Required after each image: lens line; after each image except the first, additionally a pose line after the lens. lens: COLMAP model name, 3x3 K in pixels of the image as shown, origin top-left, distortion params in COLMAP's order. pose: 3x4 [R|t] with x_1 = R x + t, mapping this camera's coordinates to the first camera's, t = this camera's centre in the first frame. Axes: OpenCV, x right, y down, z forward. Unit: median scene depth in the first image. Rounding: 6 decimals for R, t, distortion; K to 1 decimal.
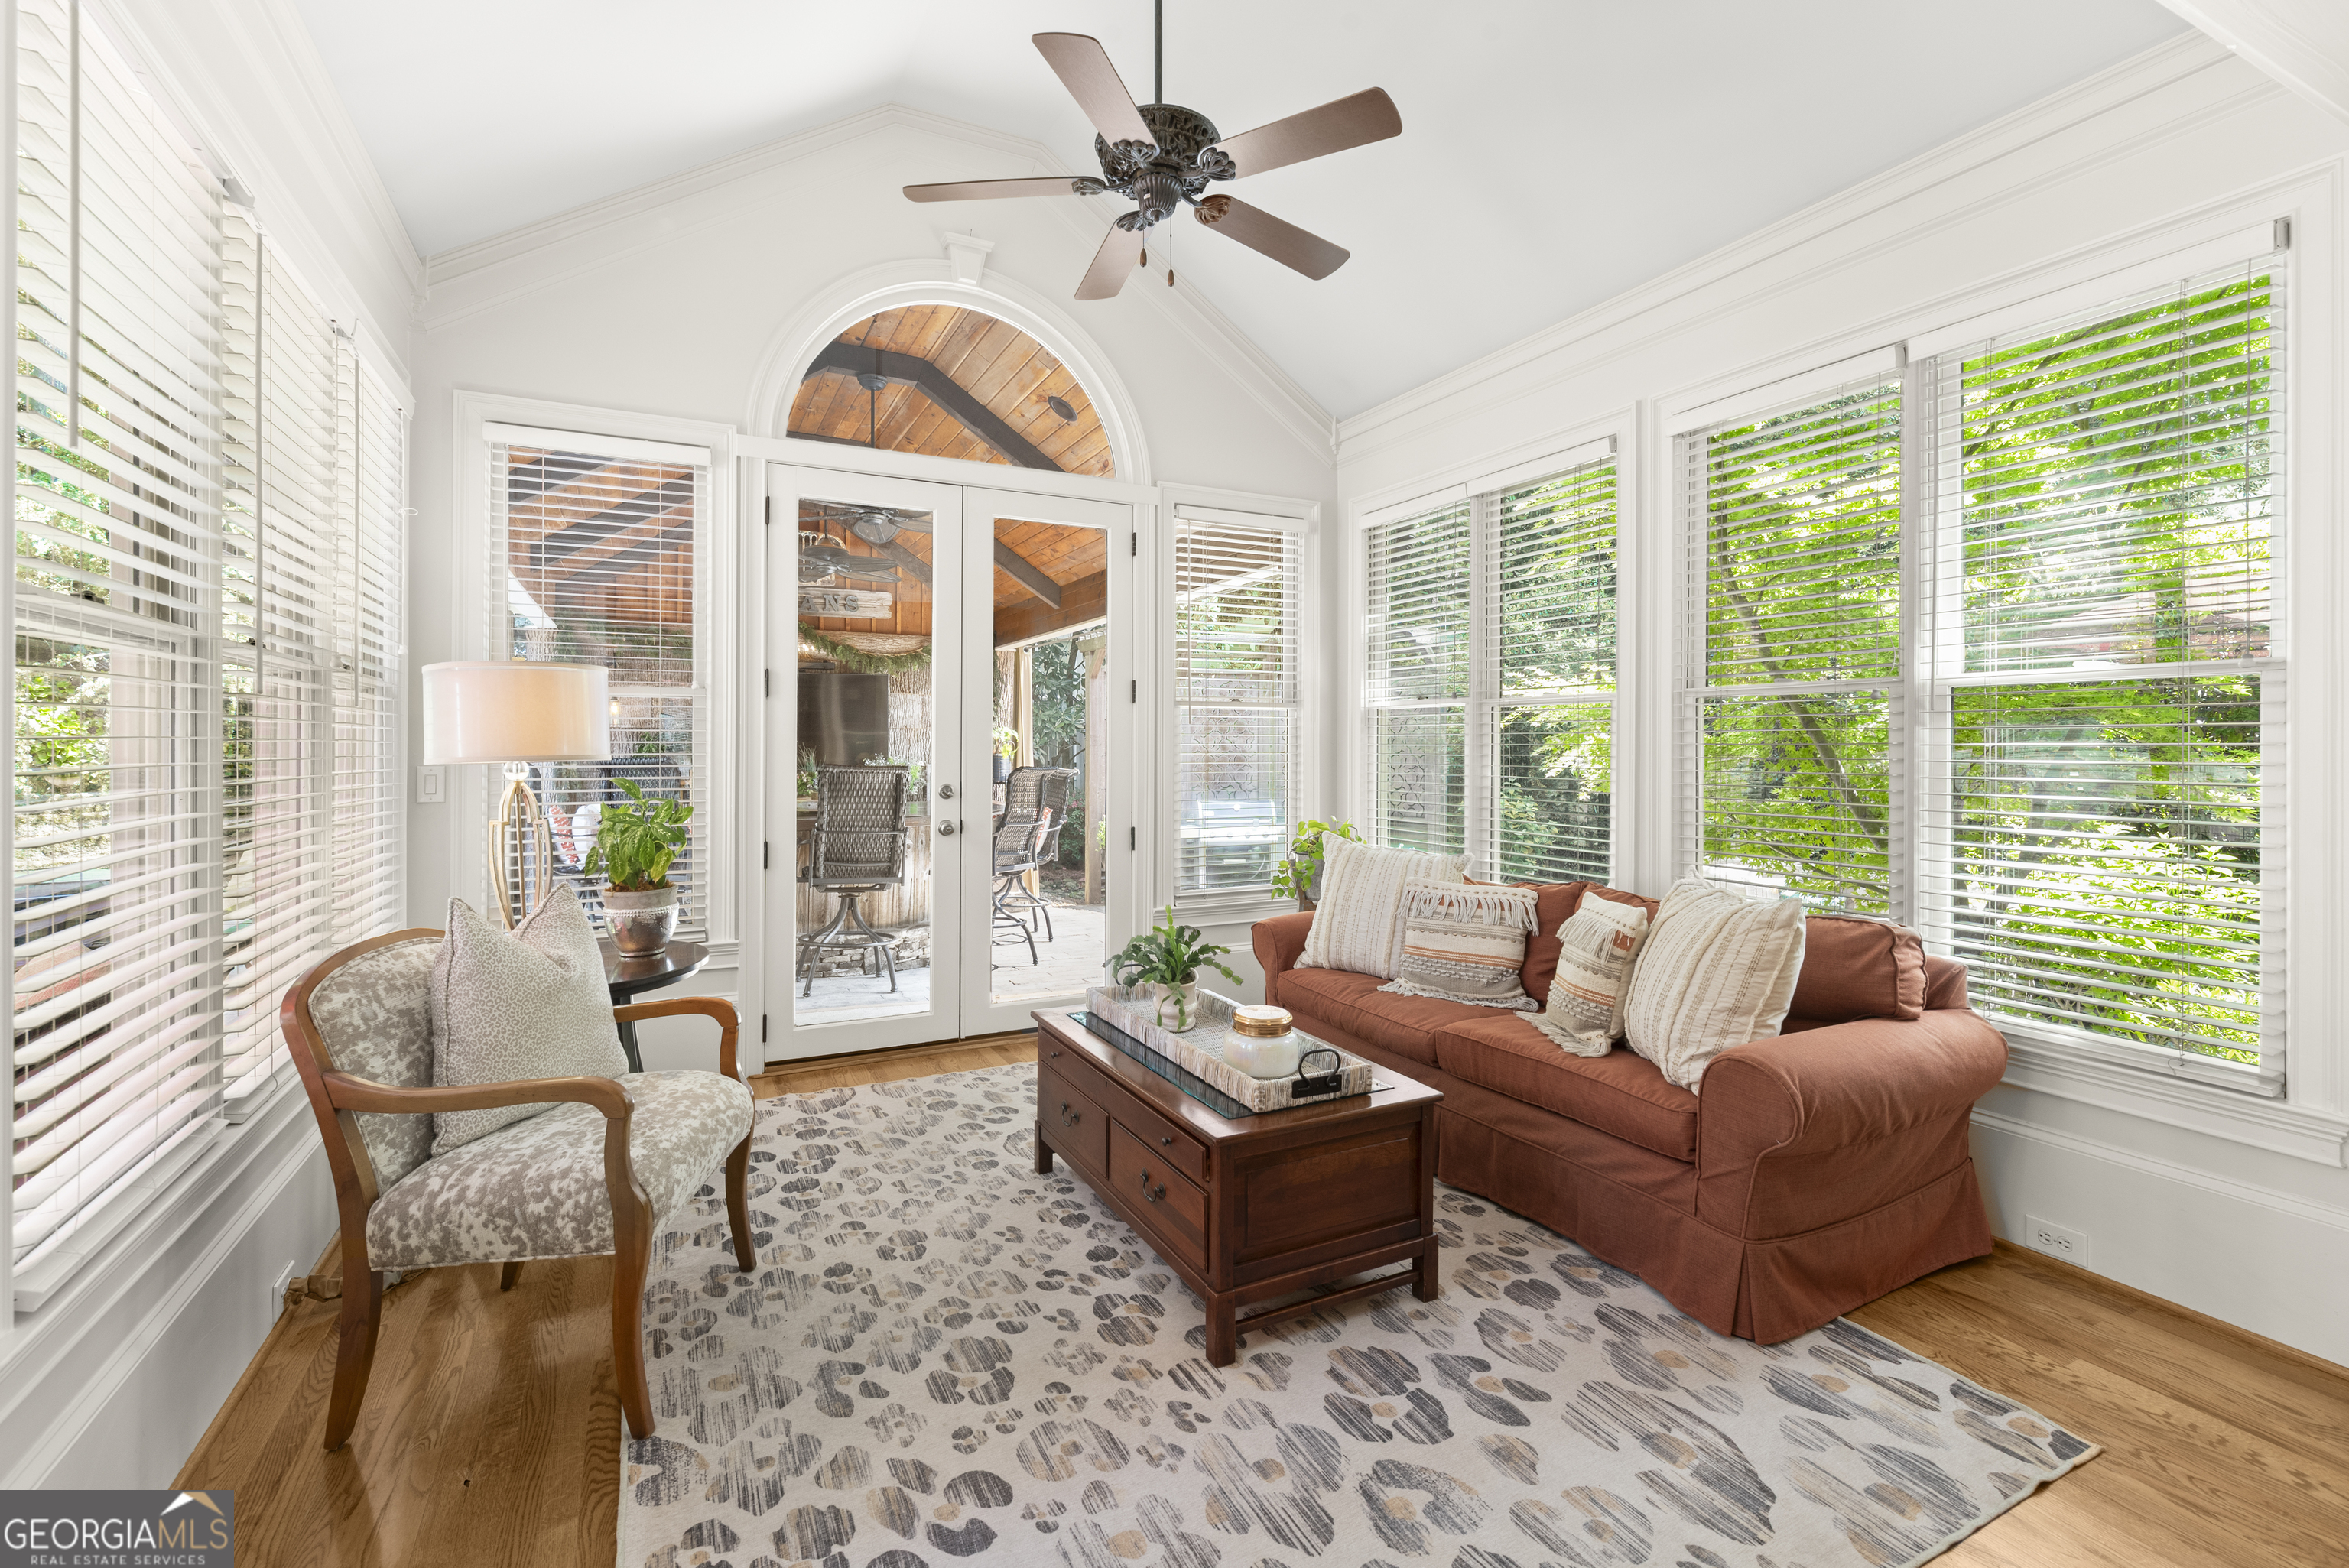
lens RADIAL K [[1023.1, 0, 1161.9], [0, 1023.1, 737.7], [0, 0, 1]] dist [0.000322, -0.000400]
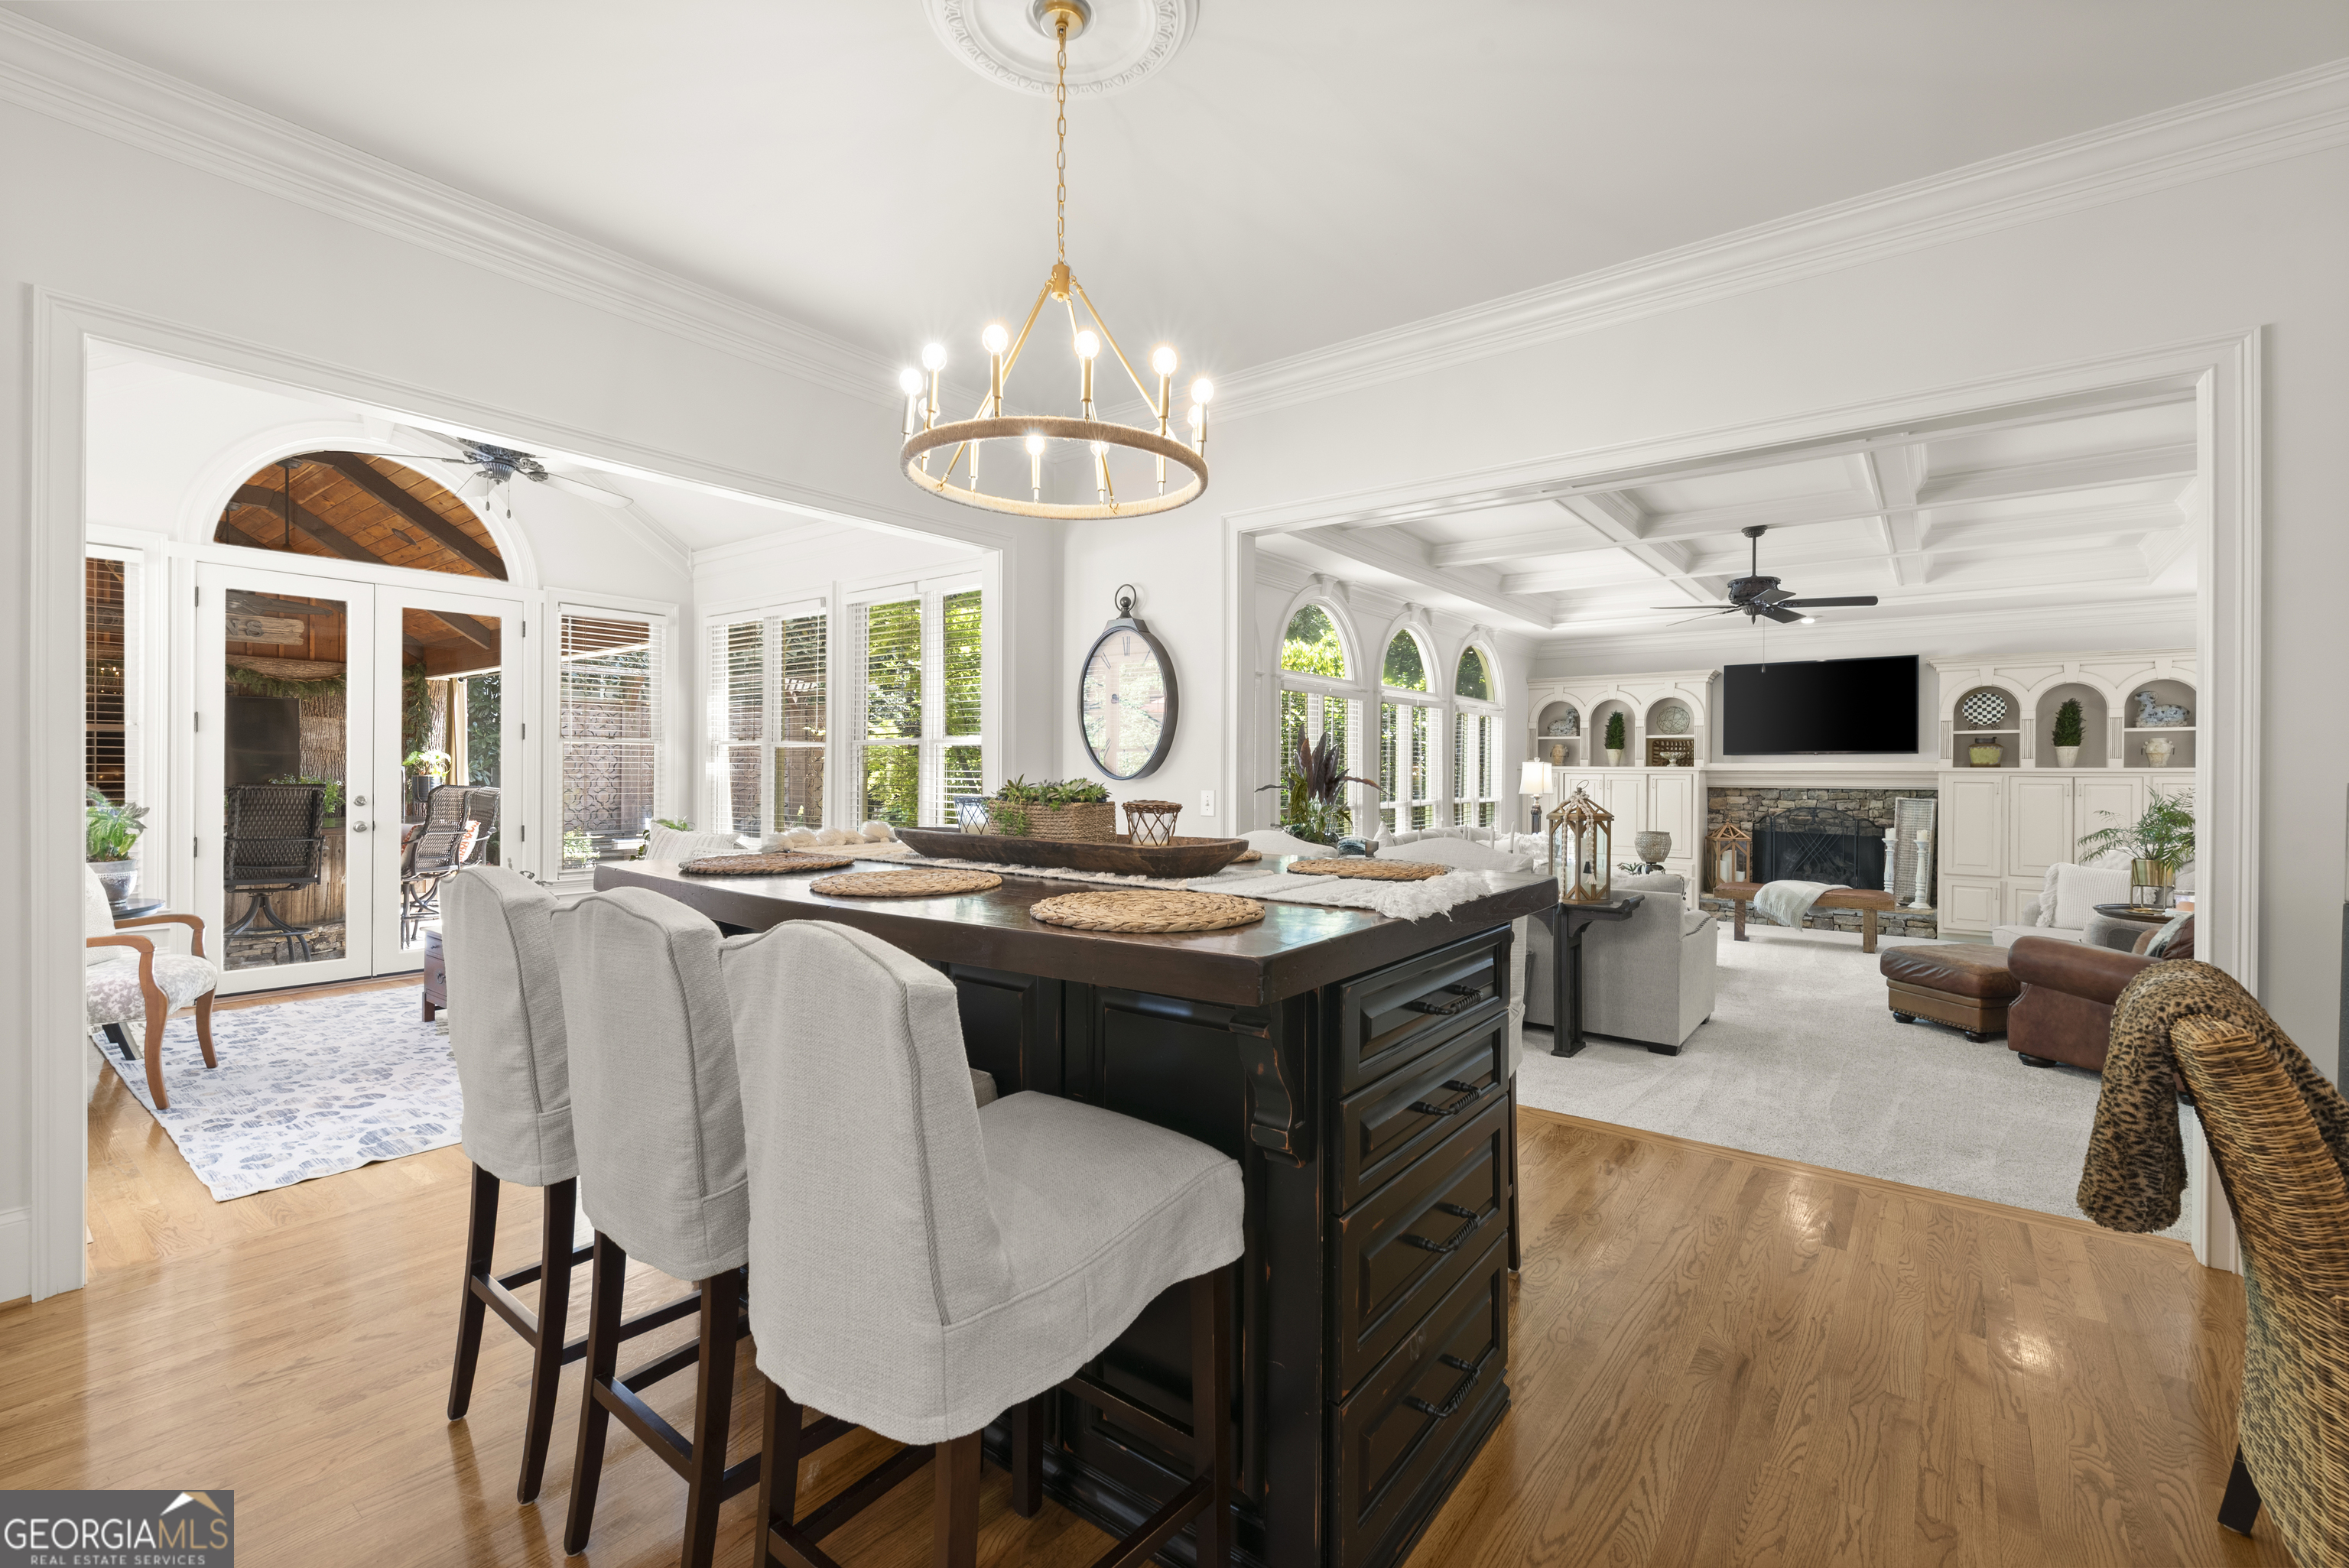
lens RADIAL K [[1009.8, 0, 1168.6], [0, 1009.8, 774.2], [0, 0, 1]] dist [-0.000792, -0.000163]
pose [[0.897957, 0.002127, 0.440078, 0.297573], [-0.007848, 0.999907, 0.011180, -0.013750], [-0.440013, -0.013493, 0.897890, -1.237075]]
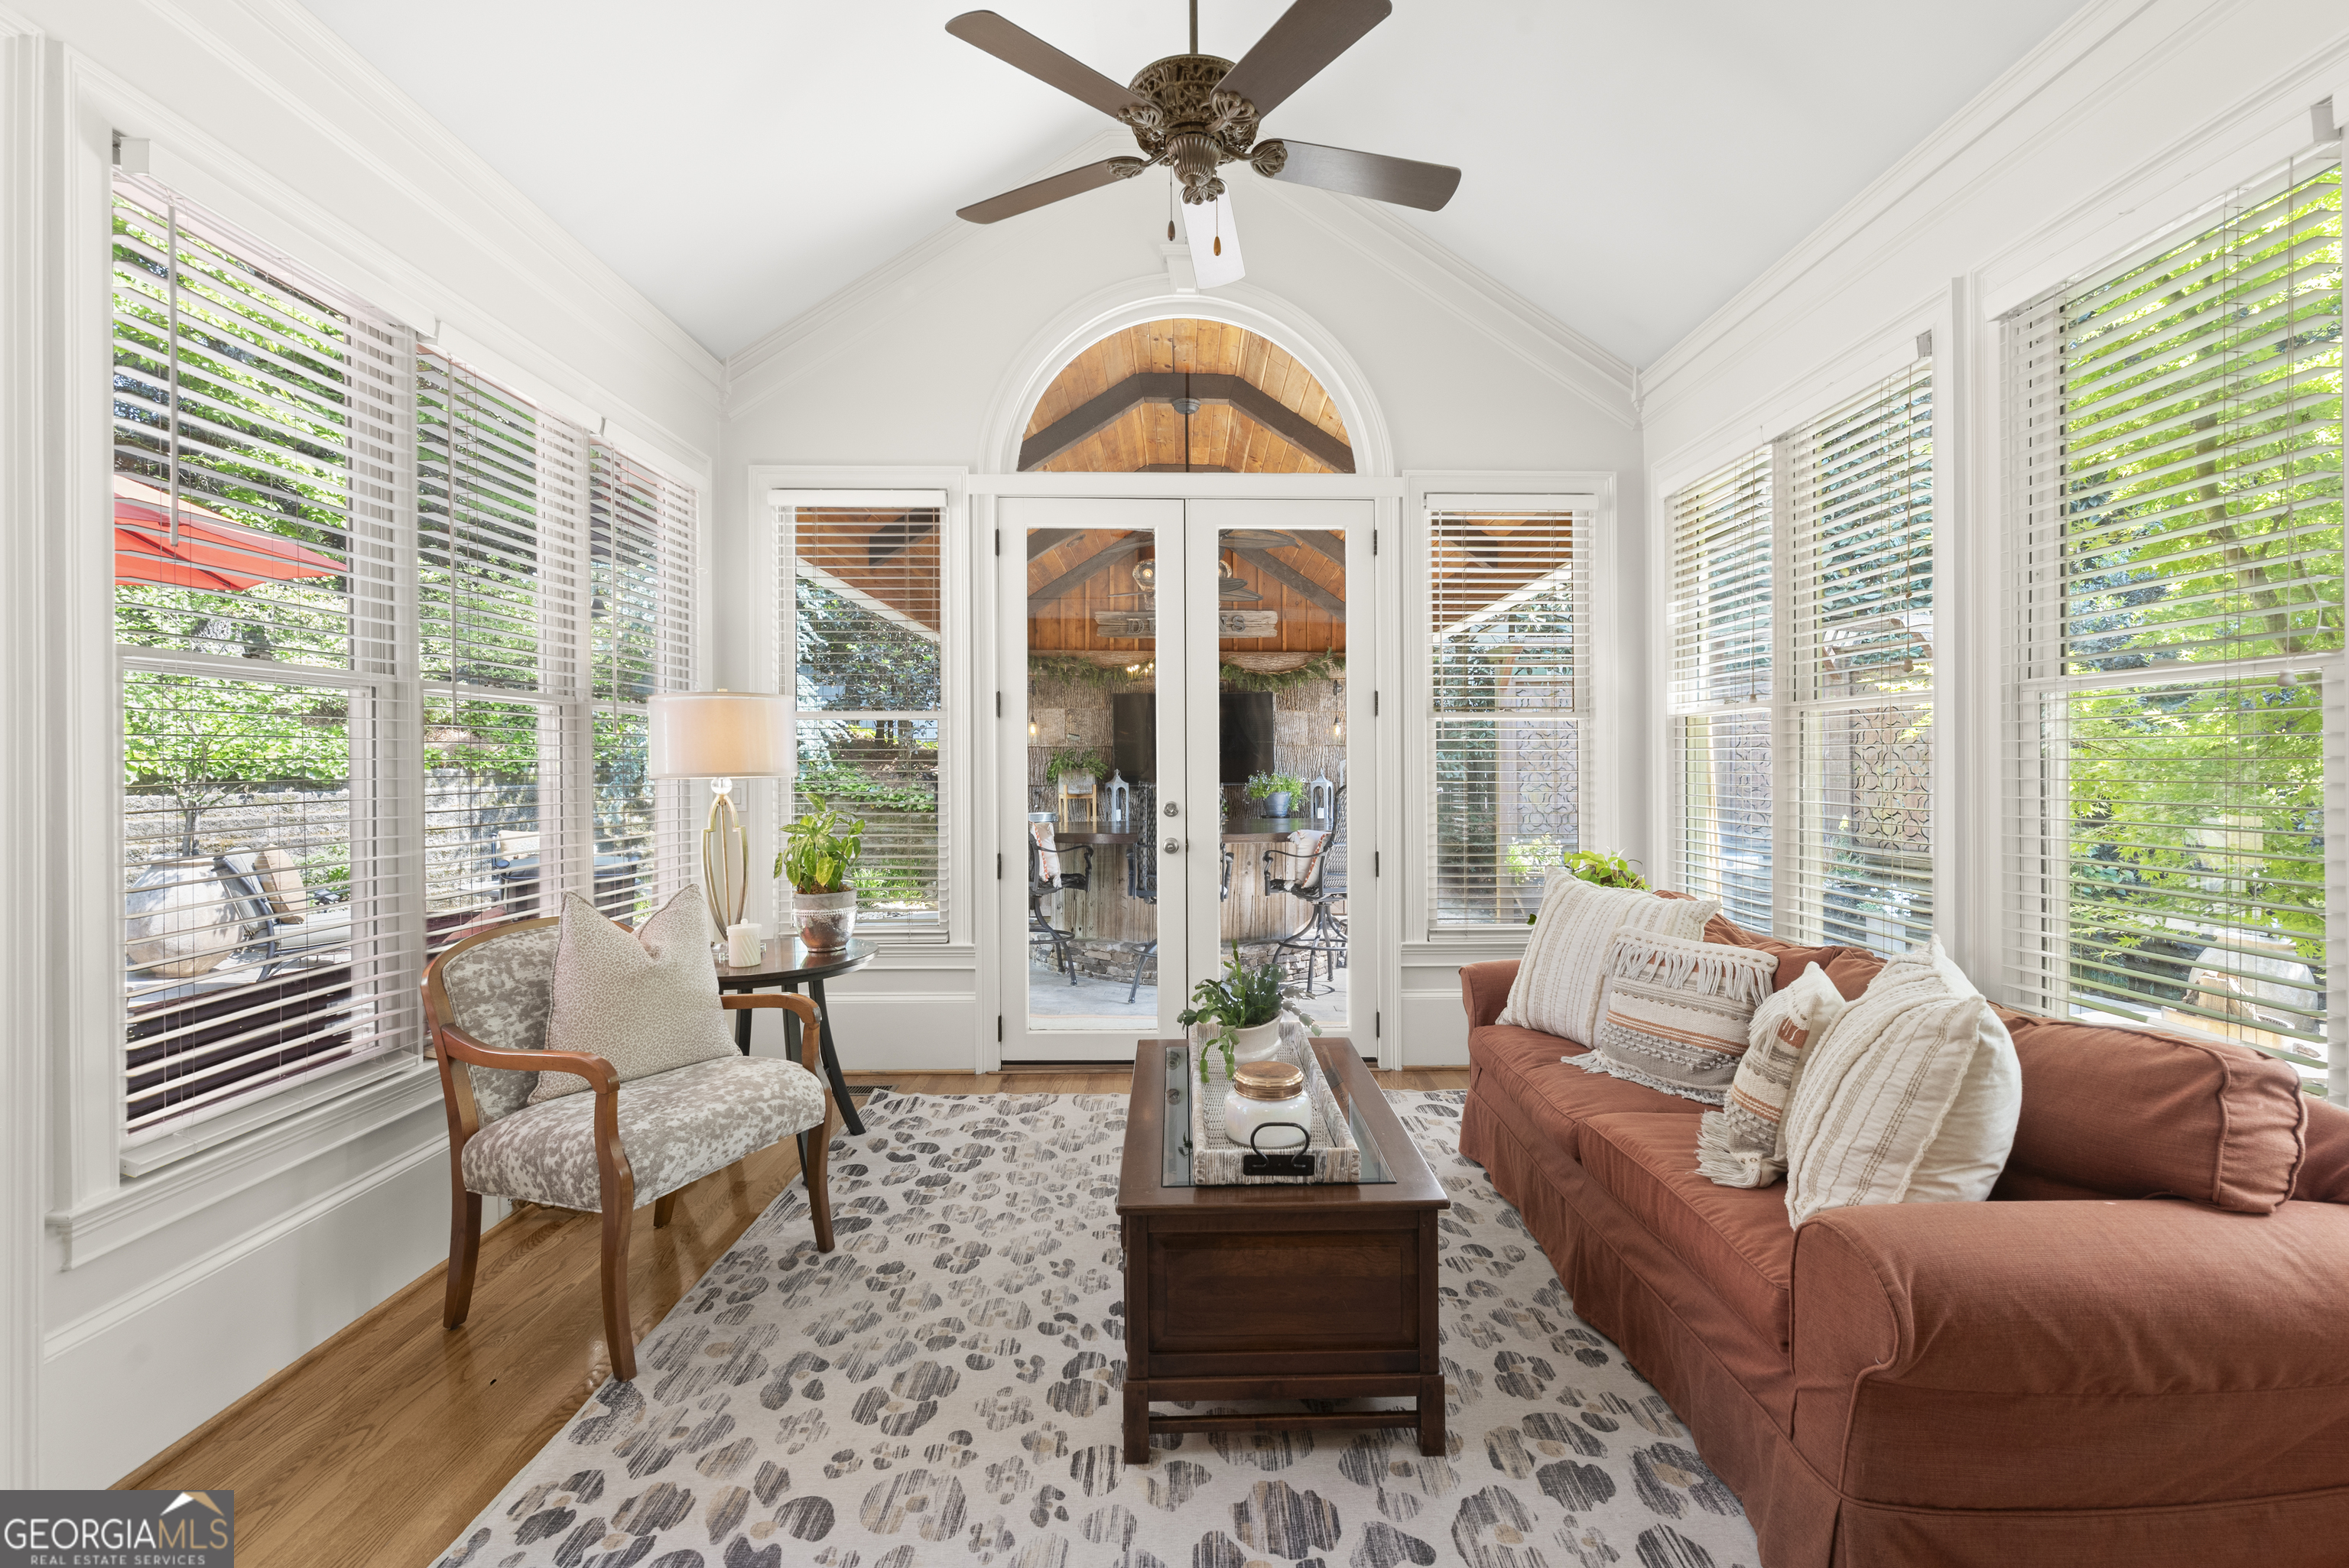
lens RADIAL K [[1034.8, 0, 1215.1], [0, 1034.8, 756.0], [0, 0, 1]] dist [0.000443, -0.000618]
pose [[0.908056, -0.004417, -0.418826, 0.418062], [0.005303, 0.999985, 0.000952, 0.000373], [0.418816, -0.003085, 0.908066, 0.180239]]
